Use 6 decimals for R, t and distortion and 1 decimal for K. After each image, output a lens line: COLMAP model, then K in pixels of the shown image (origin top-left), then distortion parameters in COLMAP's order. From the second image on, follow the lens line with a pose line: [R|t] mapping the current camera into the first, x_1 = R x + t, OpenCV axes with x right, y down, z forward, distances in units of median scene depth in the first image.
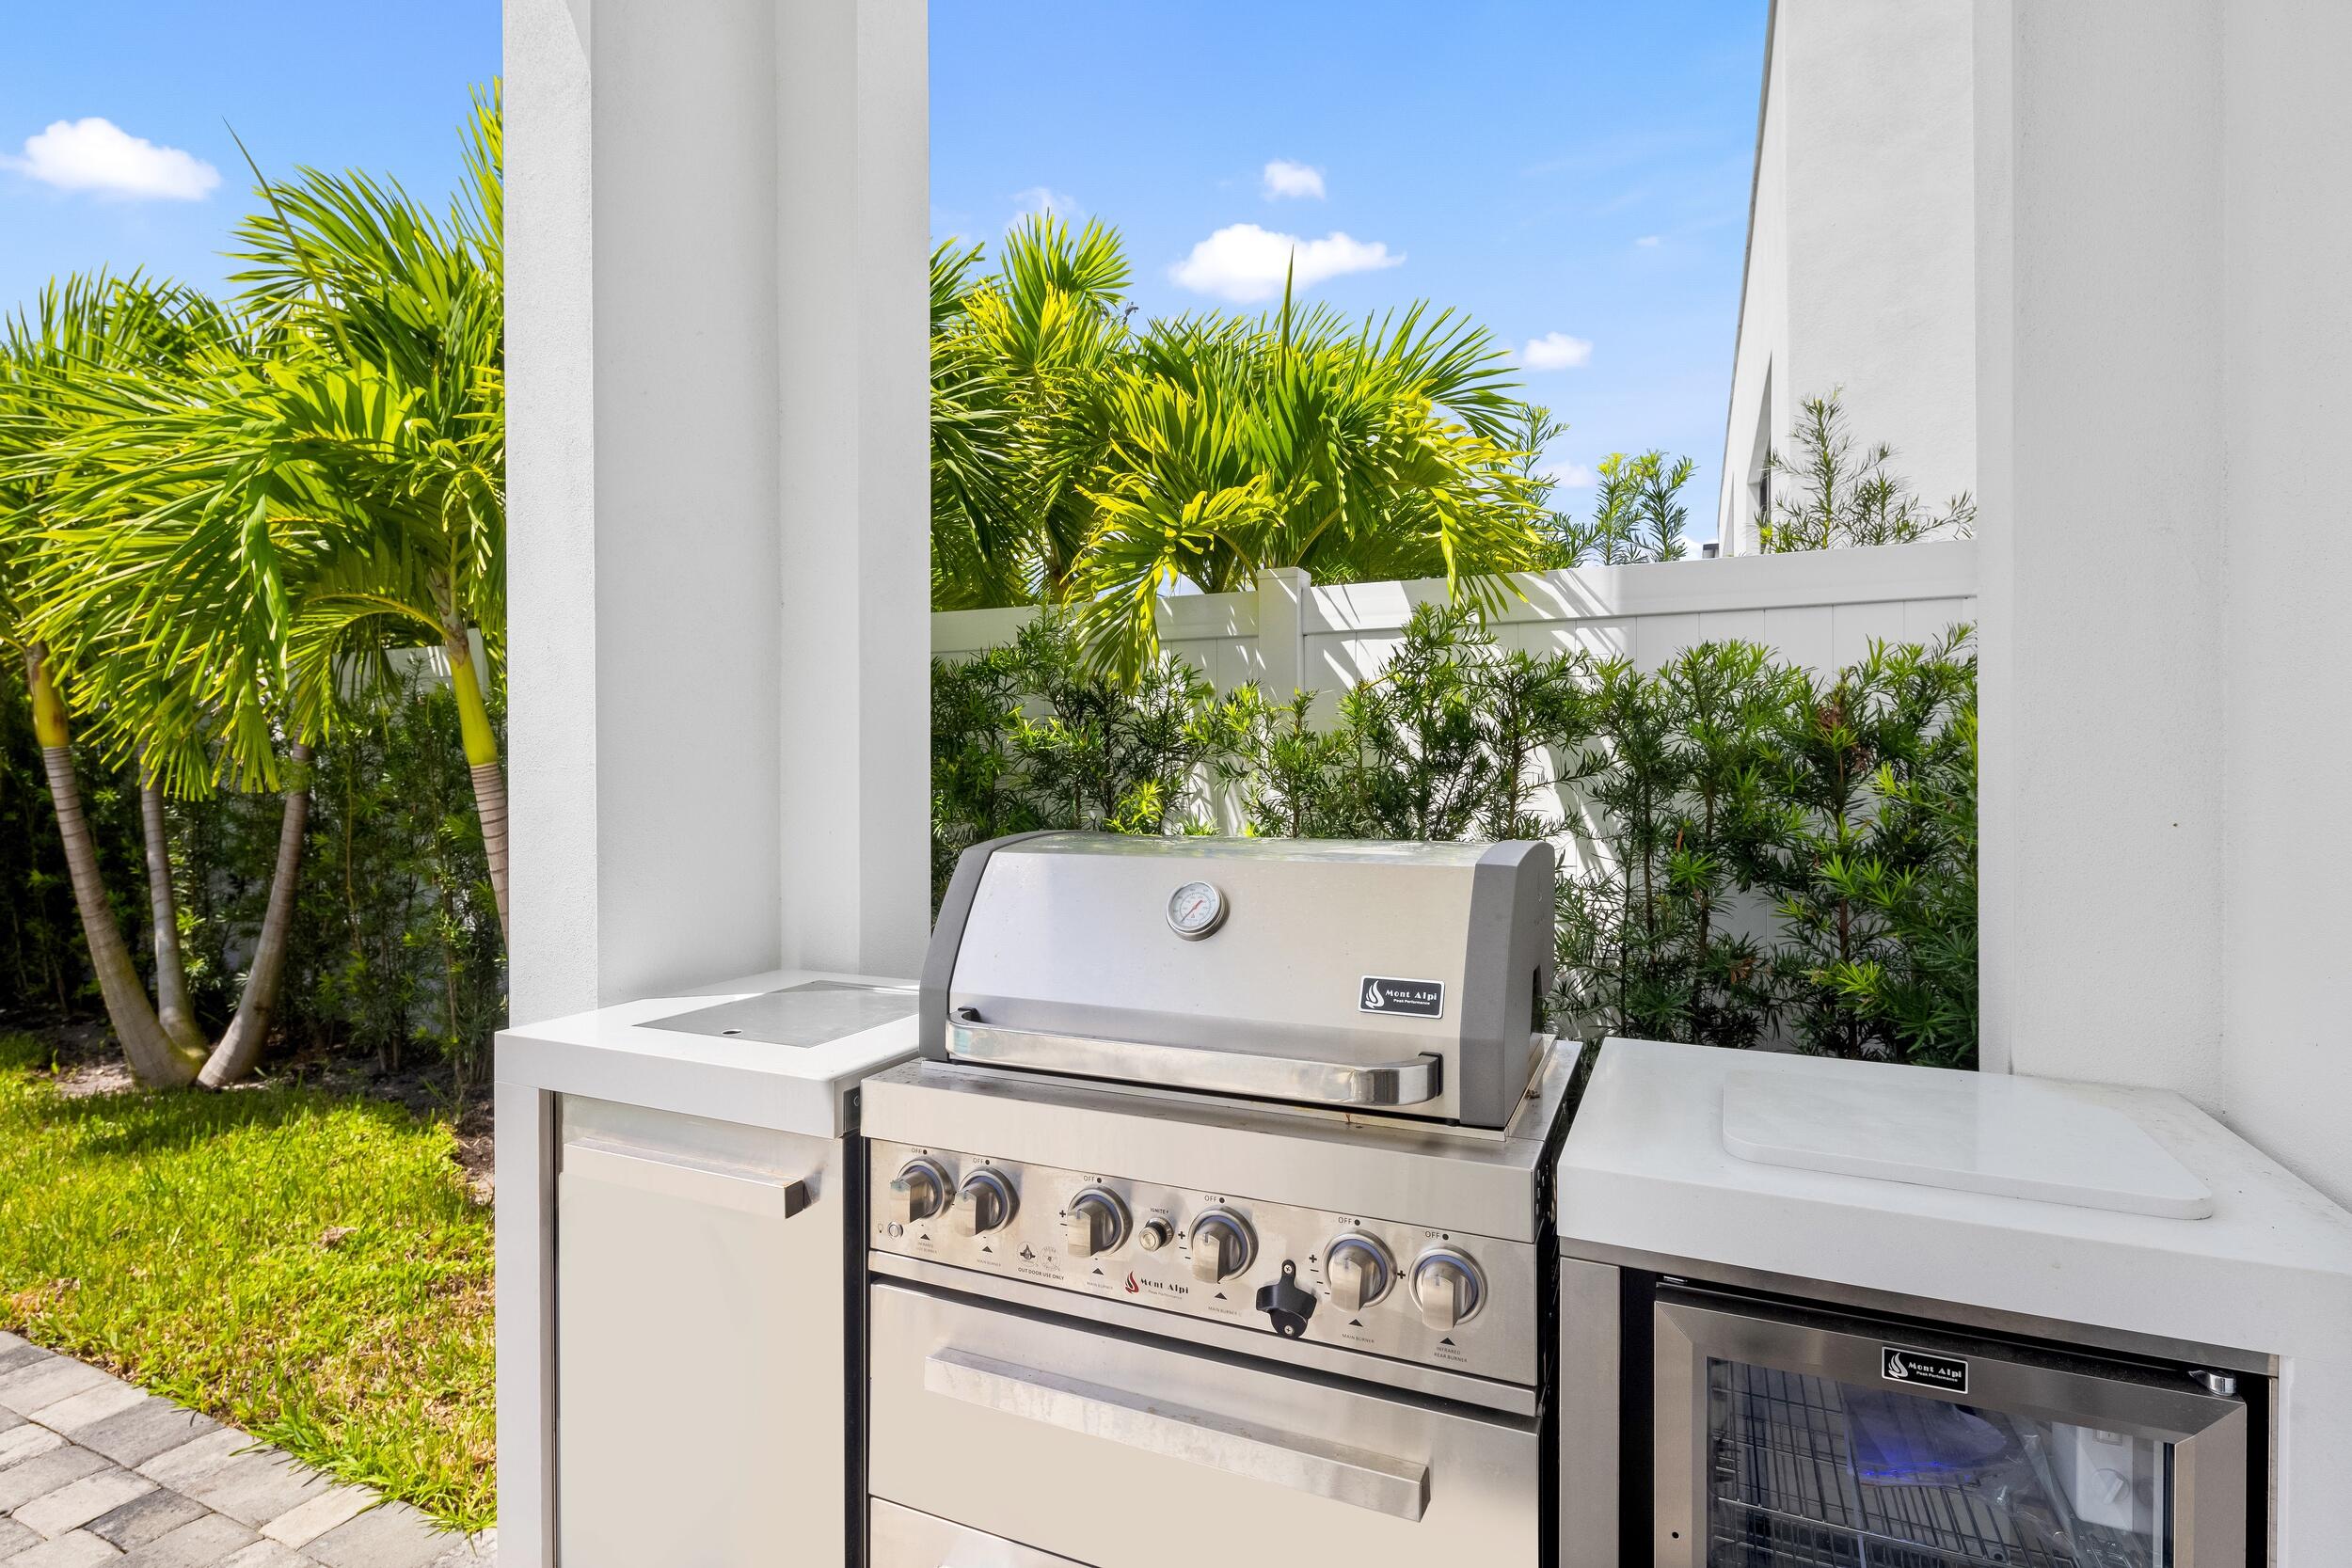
lens RADIAL K [[1135.7, 0, 1167.8], [0, 1135.7, 768.2], [0, 0, 1]] dist [-0.001852, -0.000842]
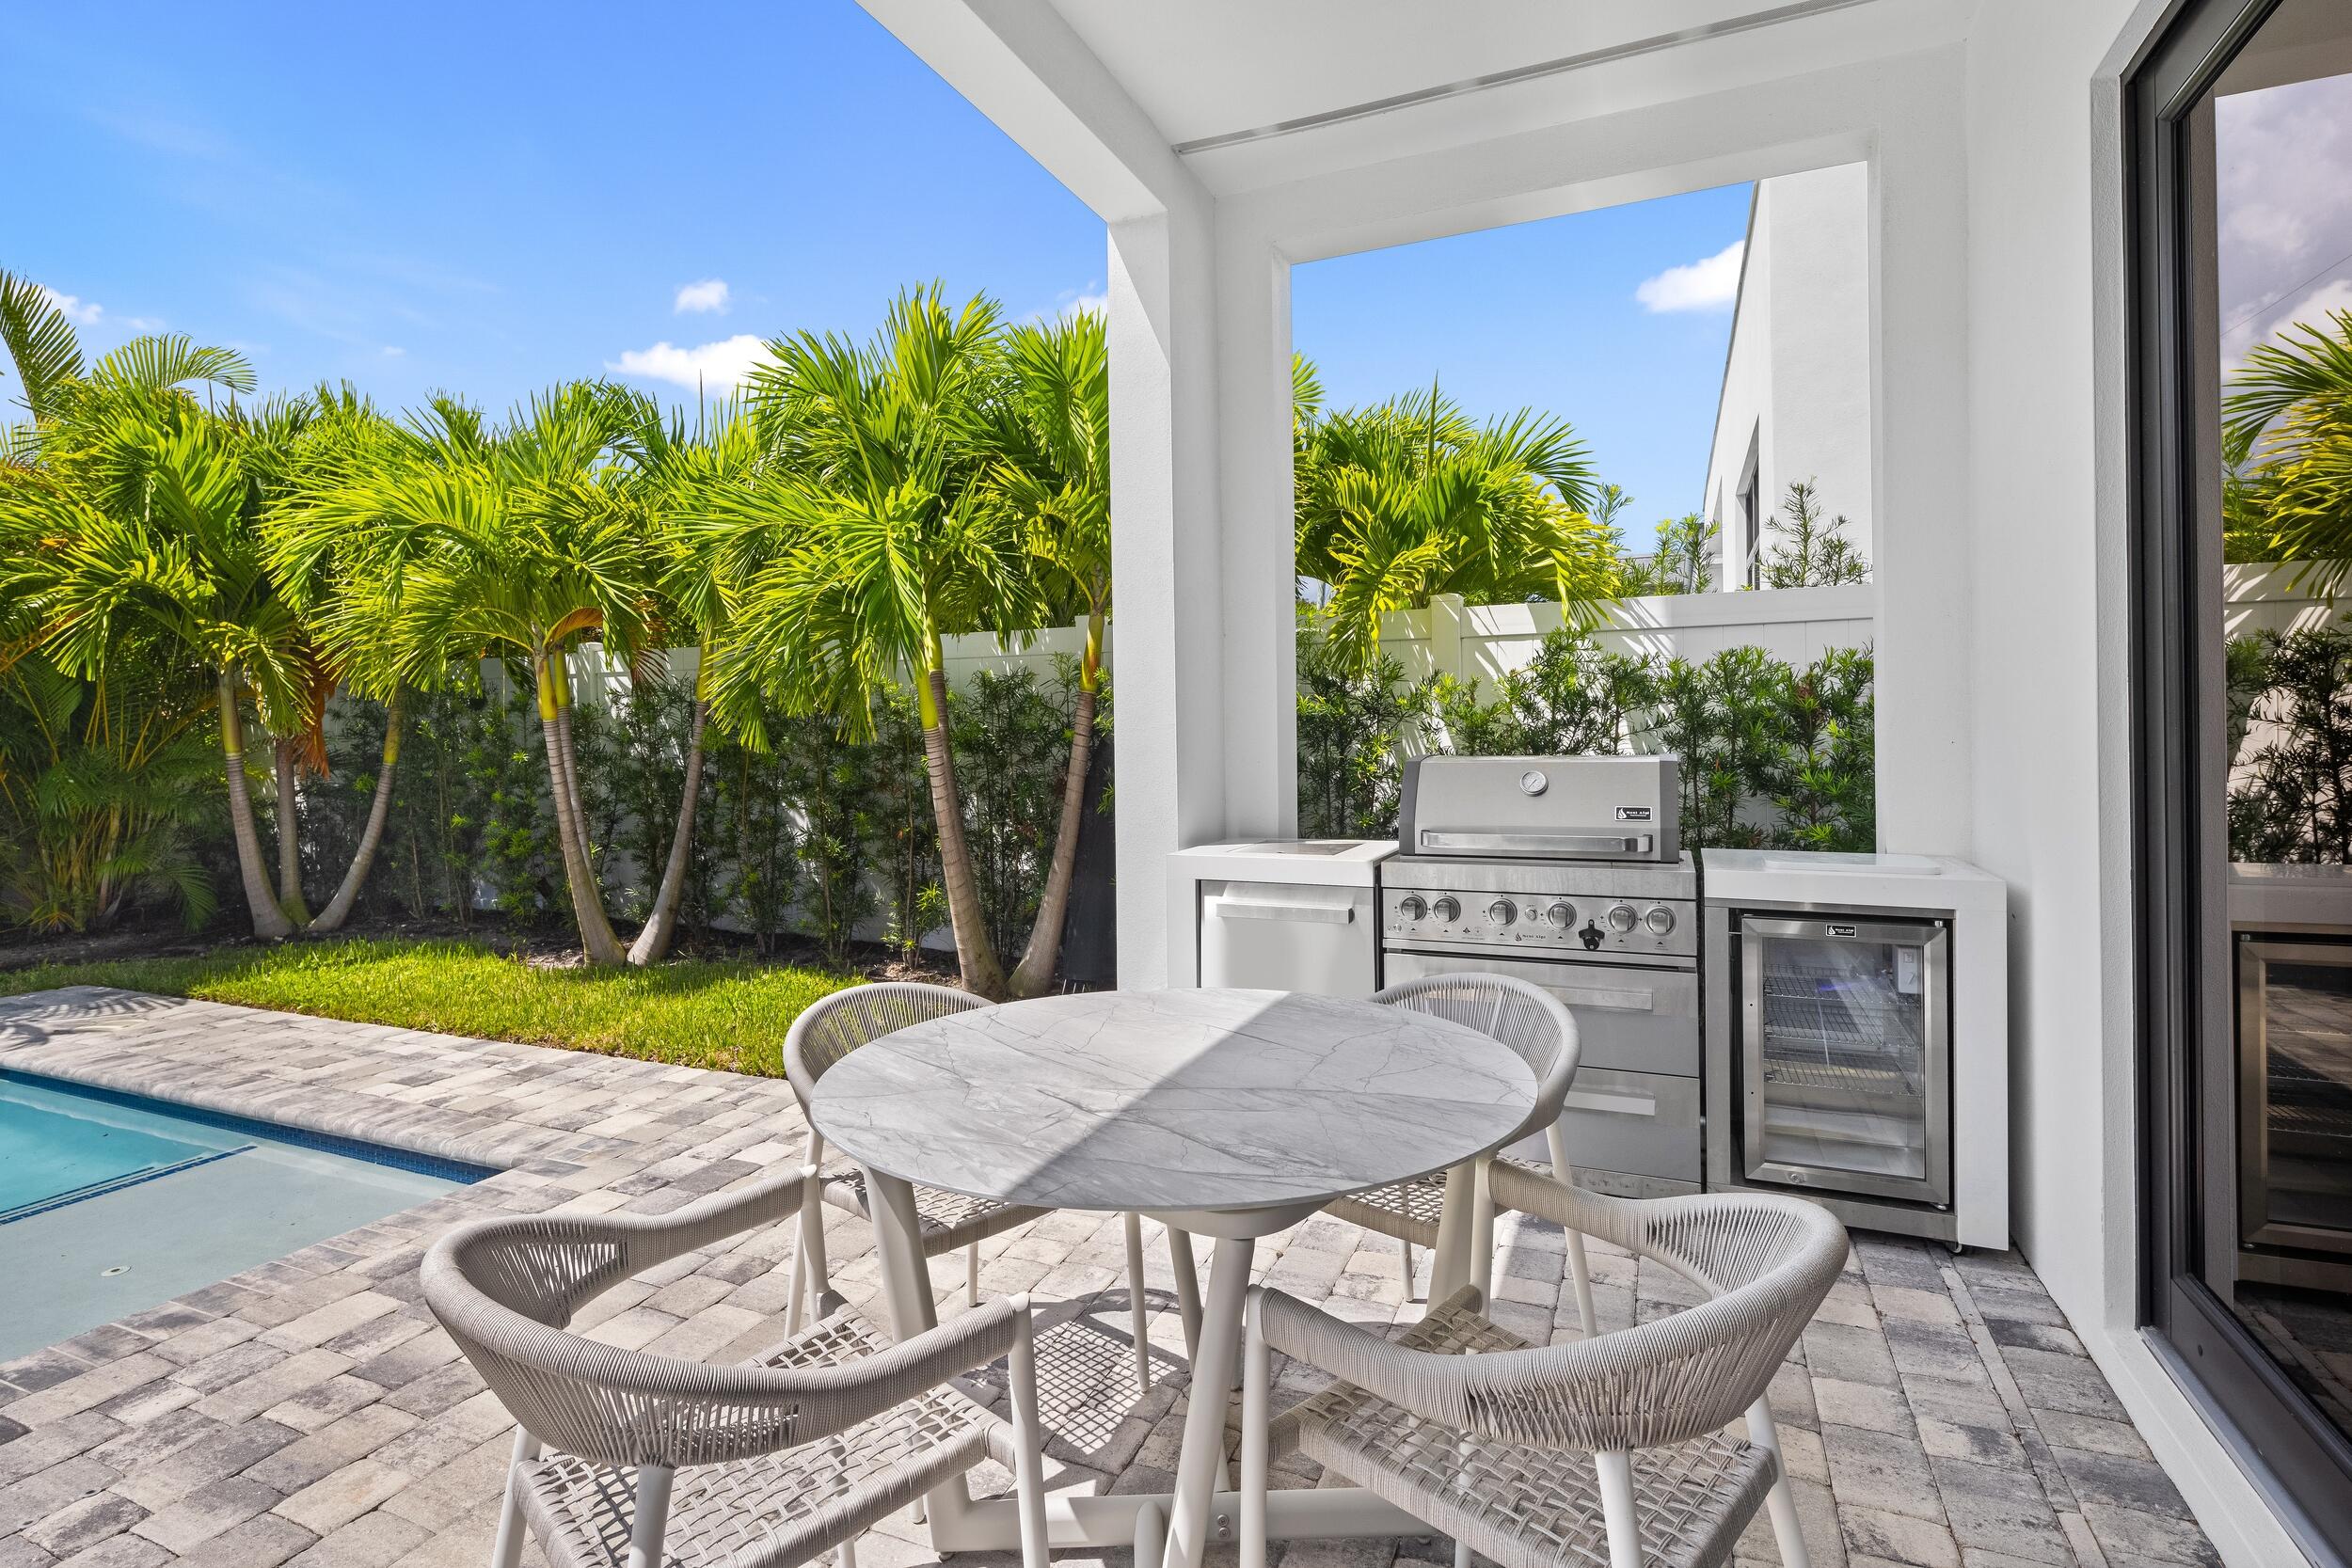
lens RADIAL K [[1139.5, 0, 1154.1], [0, 1139.5, 726.4], [0, 0, 1]] dist [-0.003091, -0.000435]
pose [[0.999894, -0.010308, 0.010248, -0.401252], [0.010373, 0.999926, -0.006355, 0.008088], [-0.010182, 0.006461, 0.999927, -0.684412]]
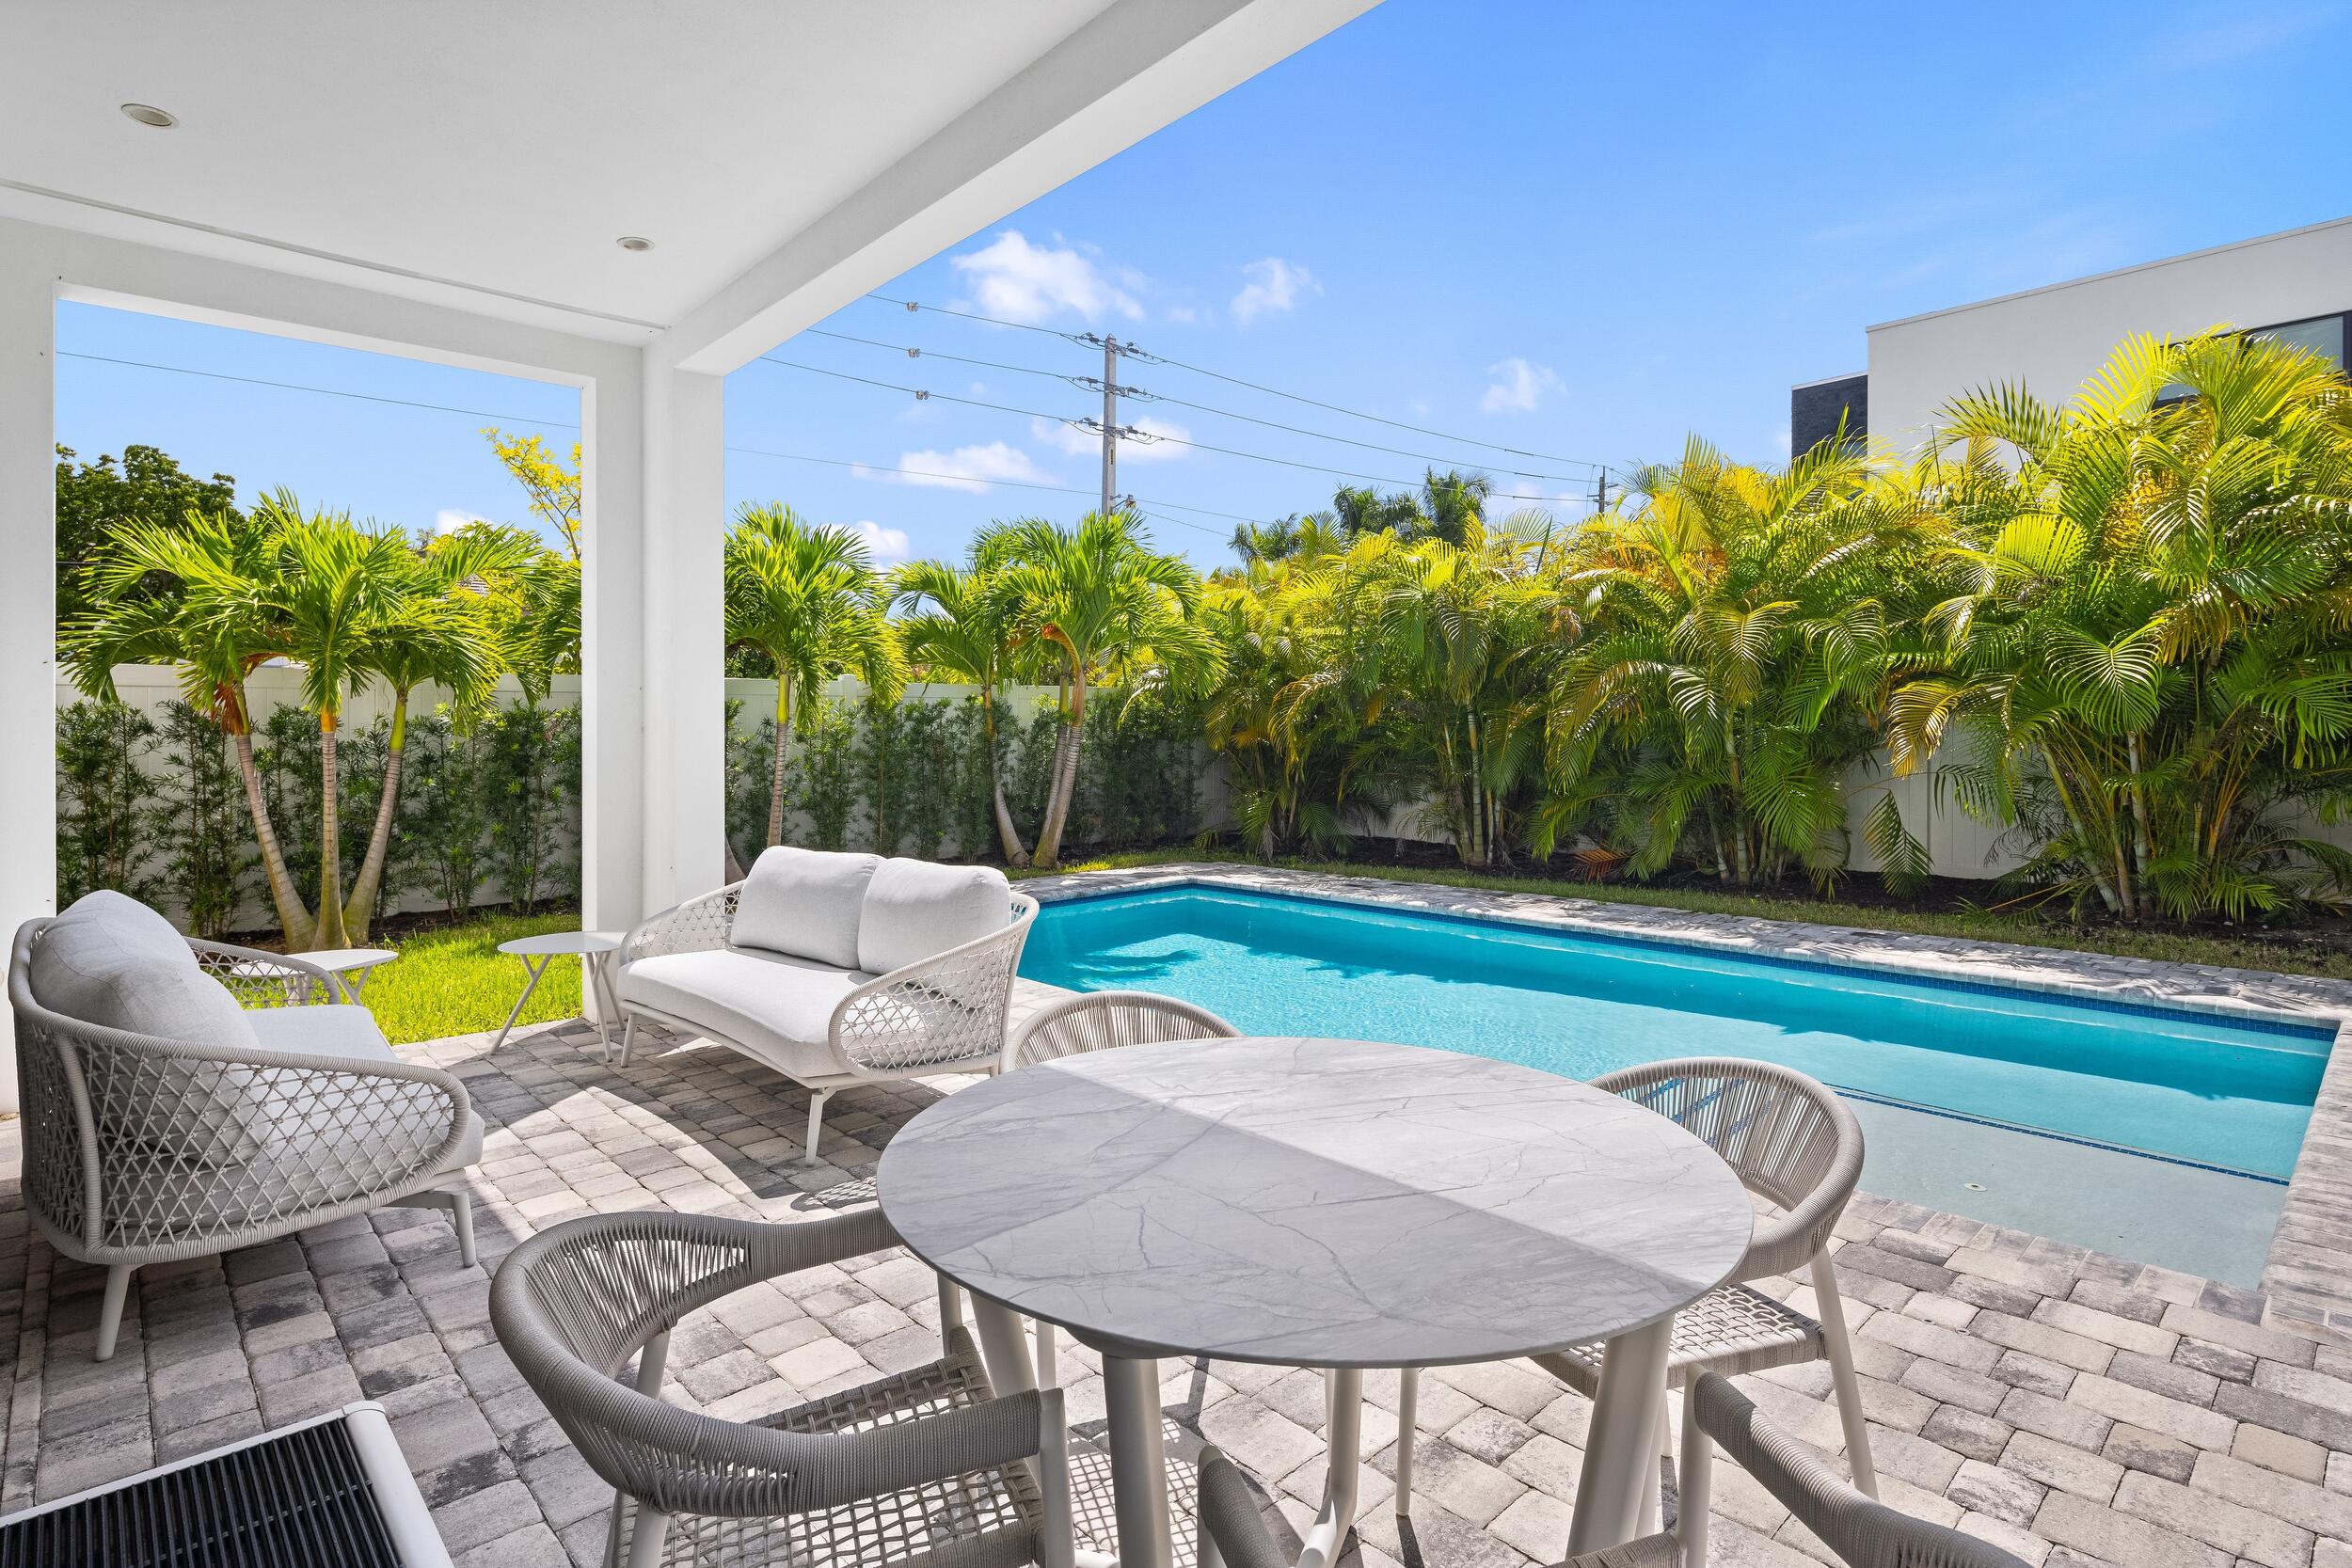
lens RADIAL K [[1171.0, 0, 1148.1], [0, 1171.0, 772.6], [0, 0, 1]] dist [-0.001844, -0.001437]
pose [[-0.391298, 0.040845, -0.919357, 0.167228], [0.009852, 0.999143, 0.040196, -0.002813], [0.920211, 0.006671, -0.391365, 0.146833]]
